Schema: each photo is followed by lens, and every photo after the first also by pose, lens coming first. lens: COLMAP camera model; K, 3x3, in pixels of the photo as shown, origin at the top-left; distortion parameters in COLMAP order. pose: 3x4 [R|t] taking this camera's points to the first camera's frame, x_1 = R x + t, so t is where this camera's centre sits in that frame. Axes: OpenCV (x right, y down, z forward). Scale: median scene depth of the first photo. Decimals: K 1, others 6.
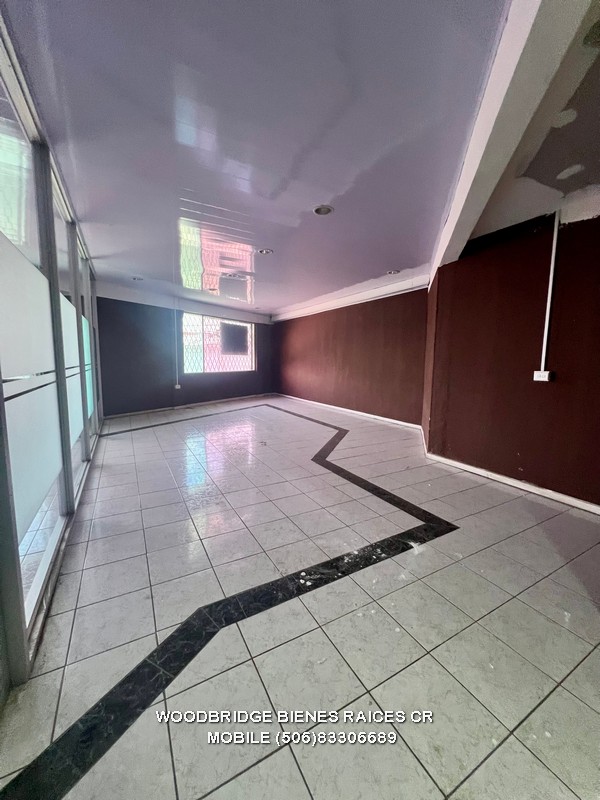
lens RADIAL K [[318.4, 0, 301.2], [0, 318.4, 397.5], [0, 0, 1]] dist [-0.002912, 0.000166]
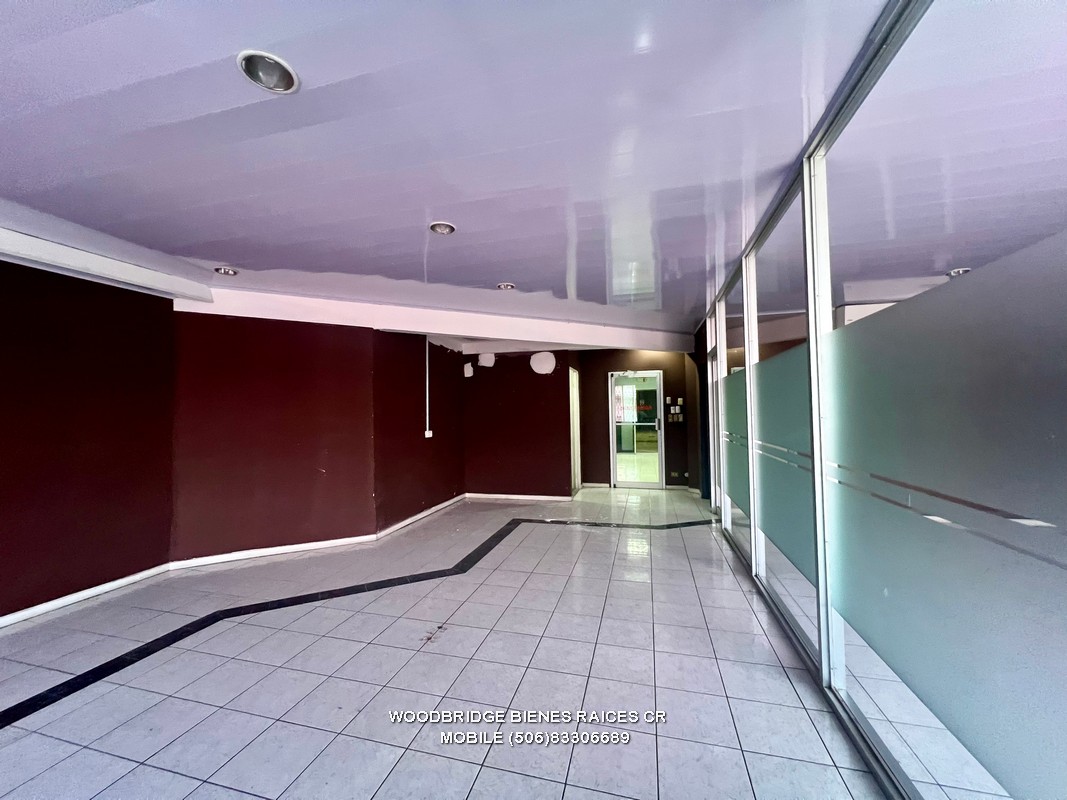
lens RADIAL K [[424.7, 0, 534.2], [0, 424.7, 390.9], [0, 0, 1]] dist [-0.002912, 0.000166]
pose [[-0.724135, 0.034516, 0.688794, -1.001486], [0.086844, 0.995360, 0.041422, -0.309307], [-0.684169, 0.089813, -0.723773, 2.083512]]
